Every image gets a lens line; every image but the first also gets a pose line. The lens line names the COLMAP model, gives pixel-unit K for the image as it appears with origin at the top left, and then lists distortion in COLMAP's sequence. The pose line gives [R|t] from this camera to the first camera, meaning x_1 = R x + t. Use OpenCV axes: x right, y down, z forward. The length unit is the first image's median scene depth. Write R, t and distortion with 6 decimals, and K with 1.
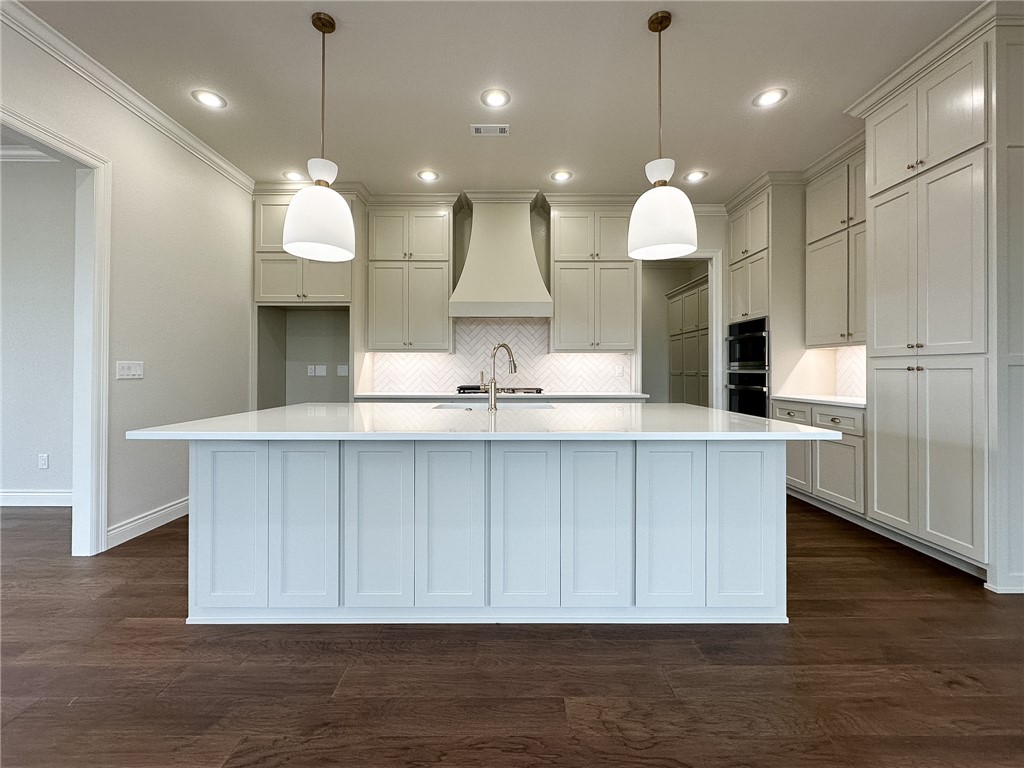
lens RADIAL K [[451.9, 0, 506.3], [0, 451.9, 369.3], [0, 0, 1]] dist [-0.000819, -0.000206]
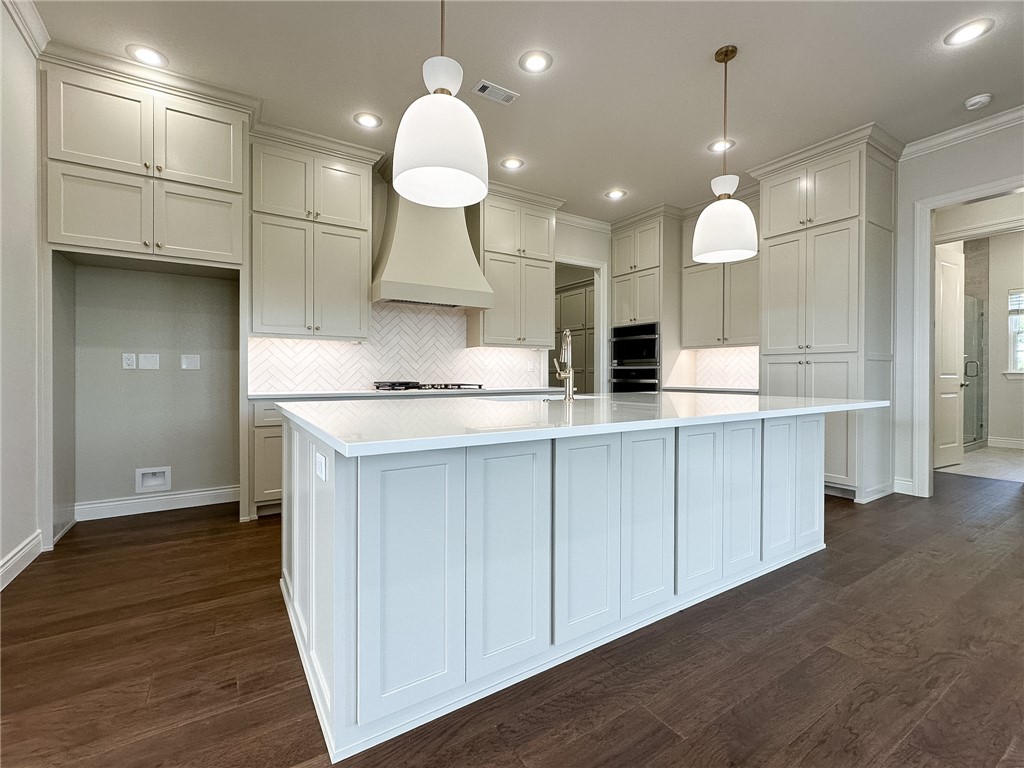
lens RADIAL K [[450.3, 0, 513.6], [0, 450.3, 378.5], [0, 0, 1]] dist [0.000006, -0.000741]
pose [[0.835883, -0.003252, 0.548897, -0.379740], [-0.004035, 0.999919, 0.012069, 0.020628], [-0.548892, -0.012302, 0.835803, 0.171277]]
